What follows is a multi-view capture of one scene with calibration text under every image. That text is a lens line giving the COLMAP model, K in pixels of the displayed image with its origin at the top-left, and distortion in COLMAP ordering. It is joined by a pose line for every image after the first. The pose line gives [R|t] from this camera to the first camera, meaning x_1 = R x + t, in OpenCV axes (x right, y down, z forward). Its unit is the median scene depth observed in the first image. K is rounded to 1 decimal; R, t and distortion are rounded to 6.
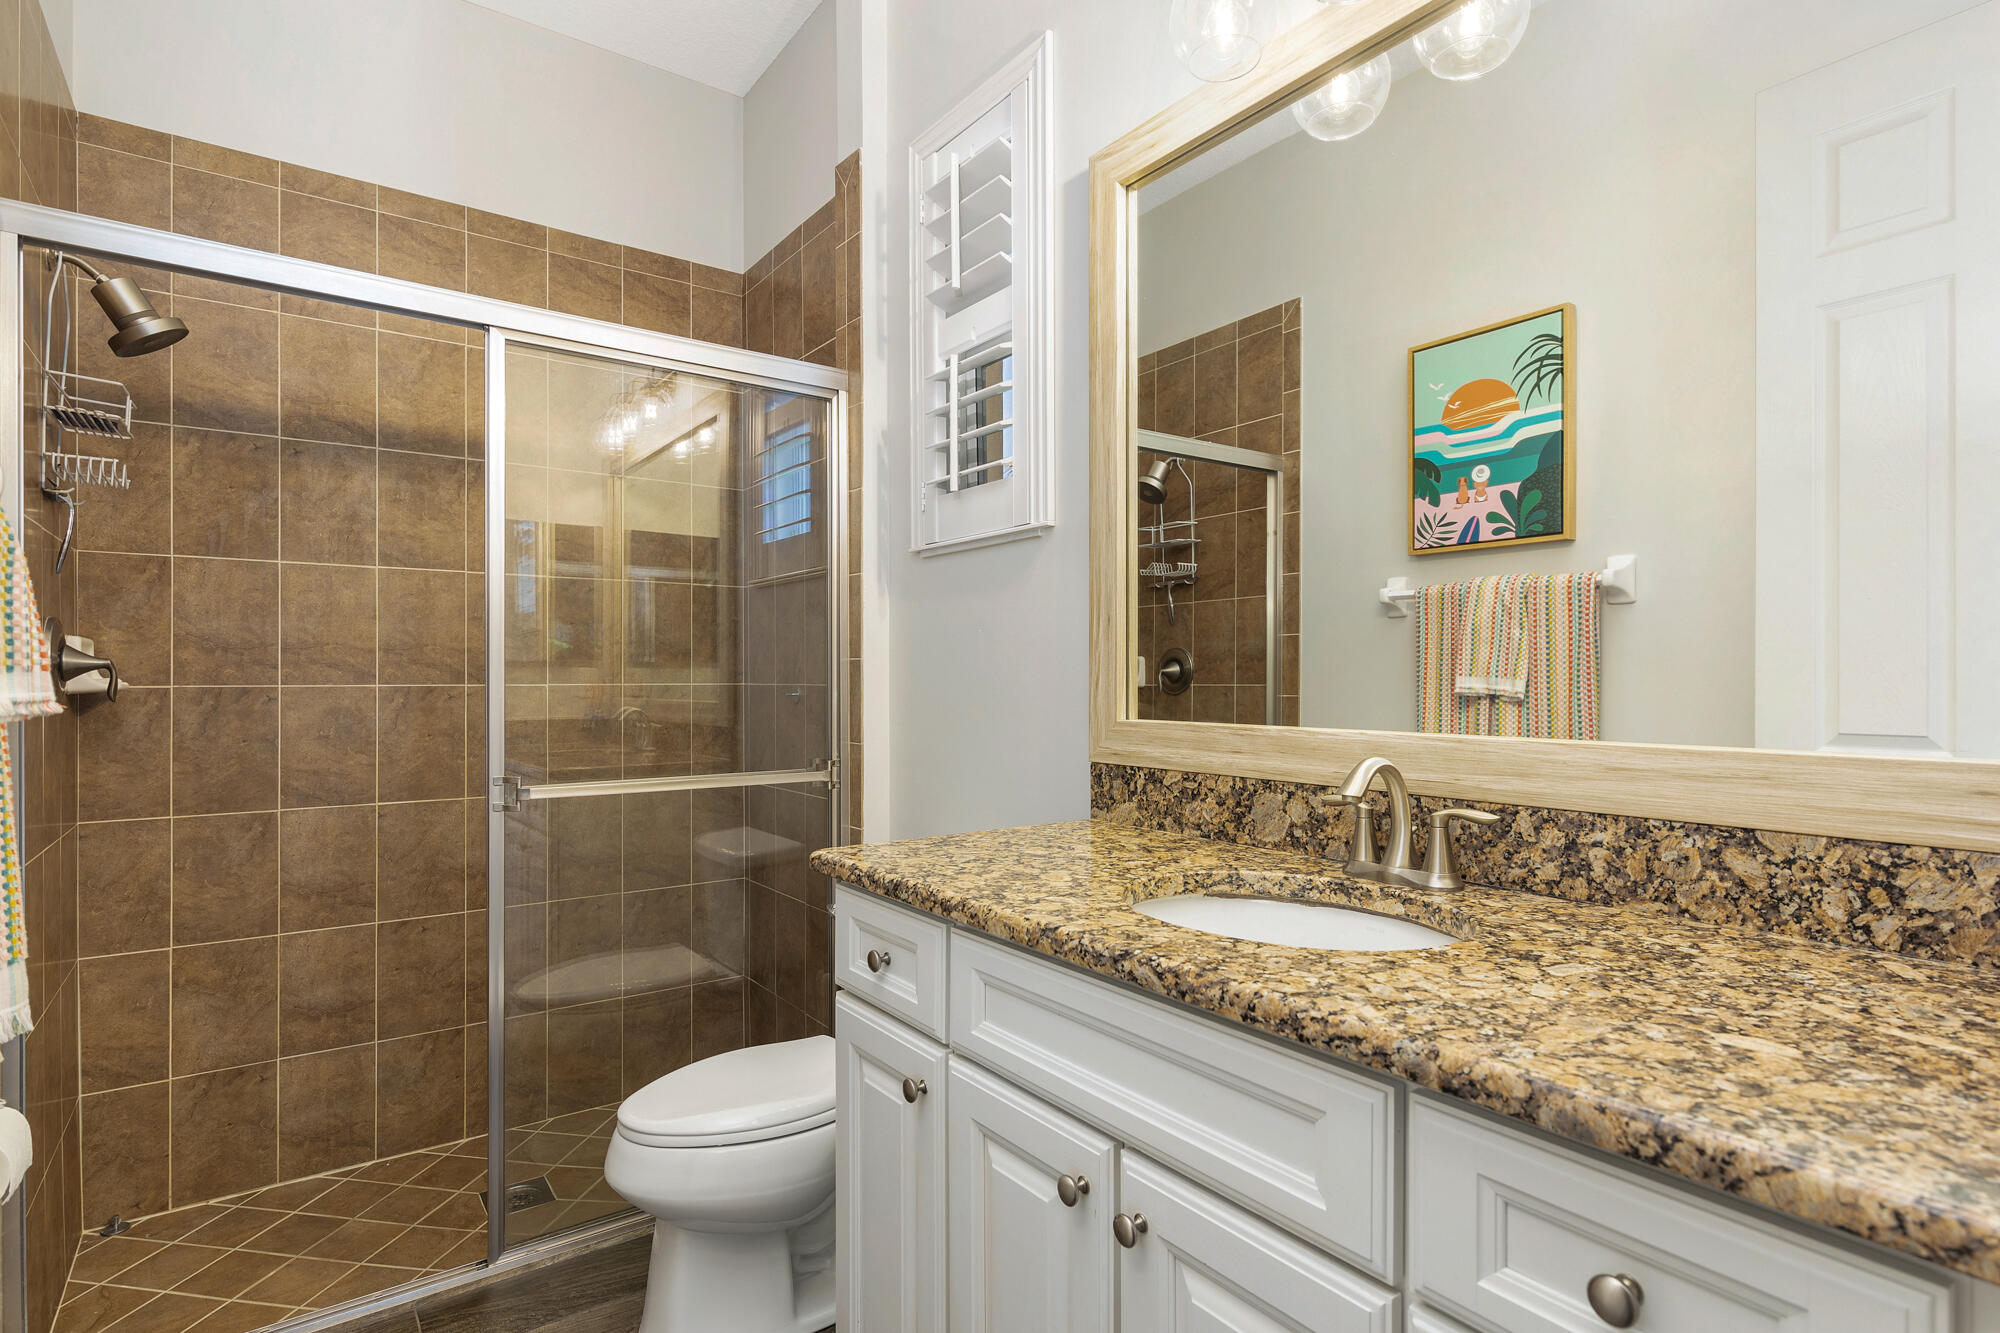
lens RADIAL K [[983.5, 0, 1000.0], [0, 983.5, 666.5], [0, 0, 1]] dist [-0.001522, -0.000587]
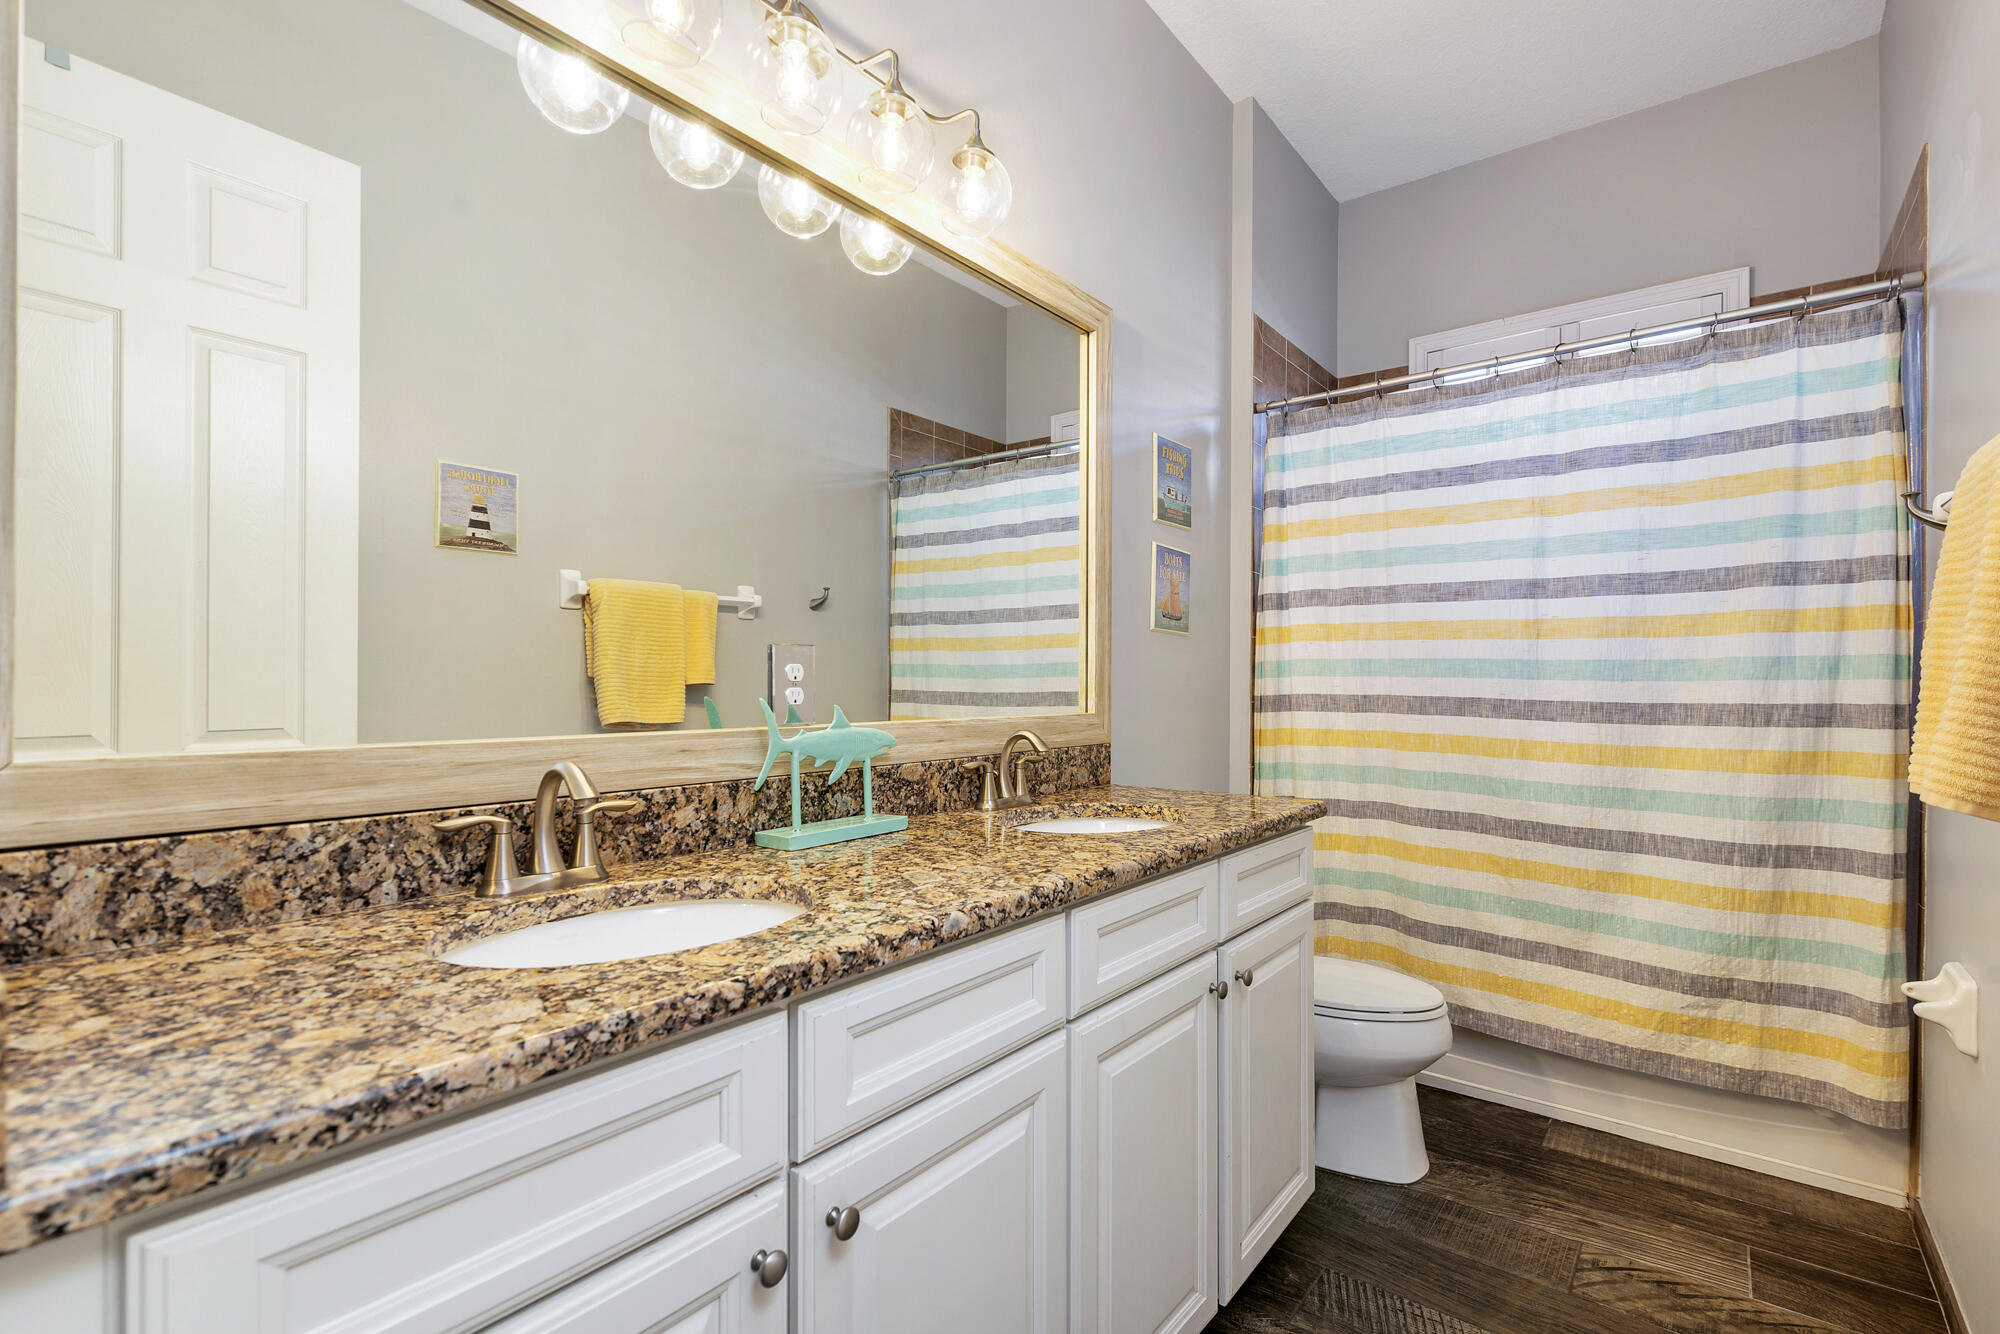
lens RADIAL K [[911.5, 0, 964.4], [0, 911.5, 665.4], [0, 0, 1]] dist [-0.001120, -0.000740]
pose [[-0.248794, 0.015457, 0.968433, -0.604683], [-0.019051, 0.999601, -0.020848, 0.001904], [-0.968369, -0.023637, -0.248401, 0.807394]]
